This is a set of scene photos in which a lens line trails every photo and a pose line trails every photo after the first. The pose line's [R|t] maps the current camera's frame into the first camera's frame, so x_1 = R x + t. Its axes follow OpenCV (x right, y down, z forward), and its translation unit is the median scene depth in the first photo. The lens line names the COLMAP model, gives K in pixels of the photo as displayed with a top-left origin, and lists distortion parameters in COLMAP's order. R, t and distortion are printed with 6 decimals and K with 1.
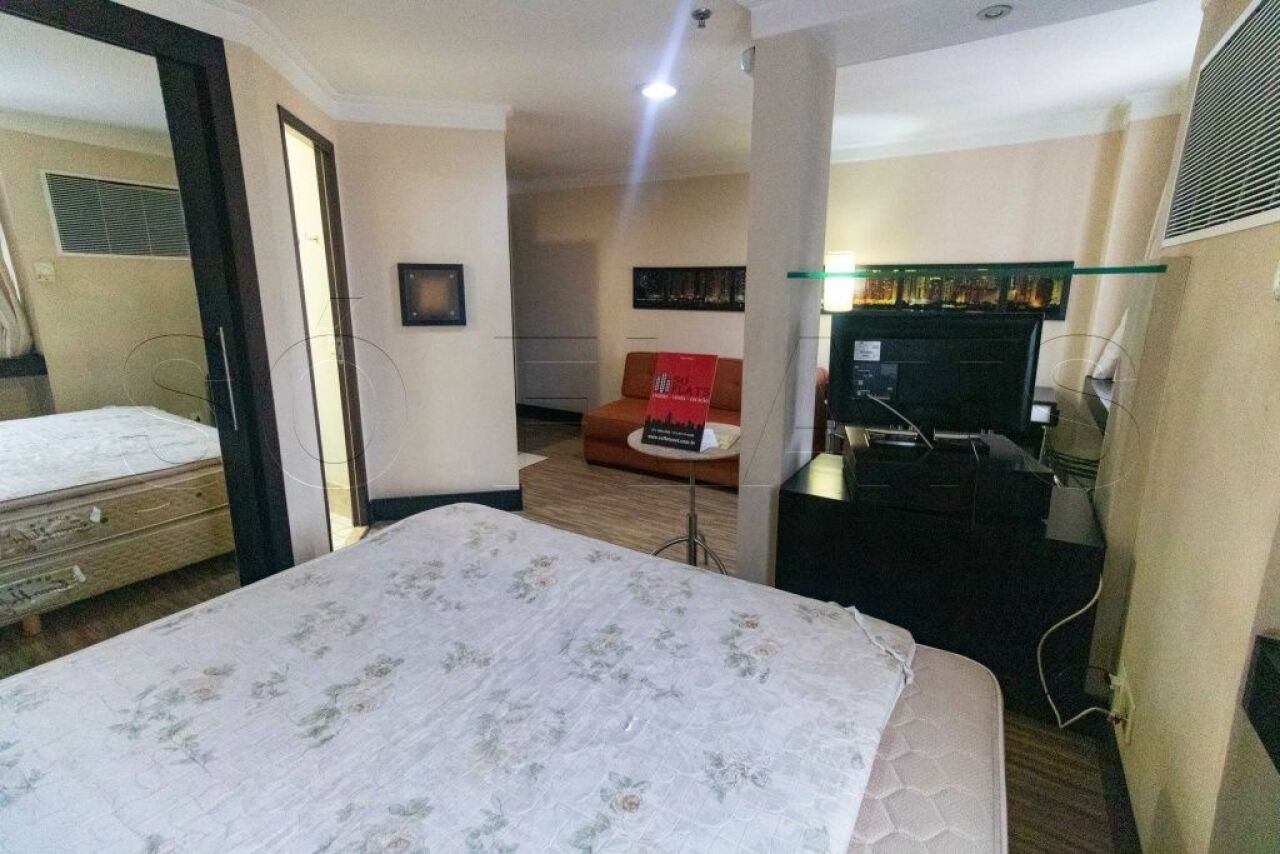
lens RADIAL K [[602.4, 0, 640.2], [0, 602.4, 410.8], [0, 0, 1]] dist [0.000033, 0.000062]
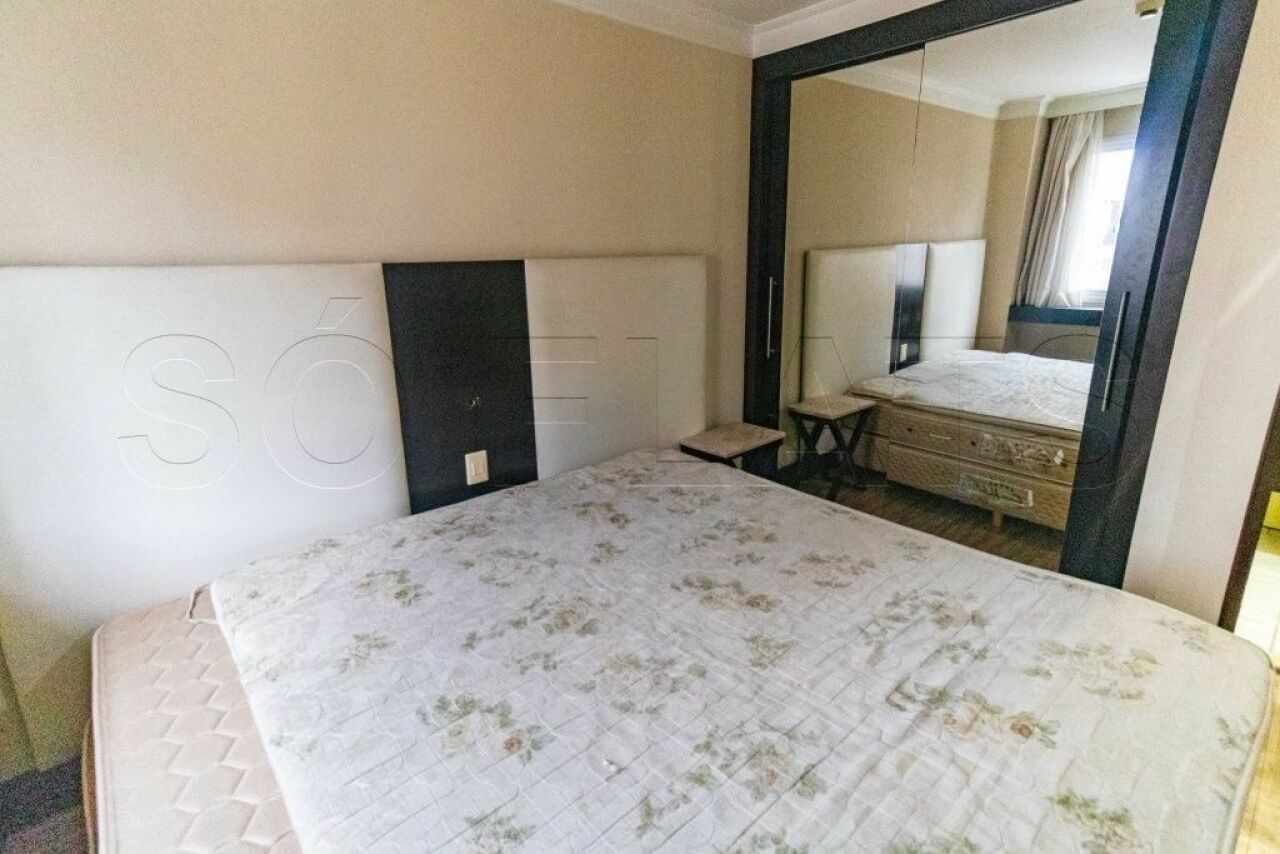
lens RADIAL K [[602.4, 0, 640.2], [0, 602.4, 410.8], [0, 0, 1]] dist [0.000033, 0.000062]
pose [[-0.290967, 0.251469, -0.923093, 0.419765], [-0.184844, 0.931884, 0.312129, -0.148847], [0.938707, 0.261447, -0.224665, 0.726816]]
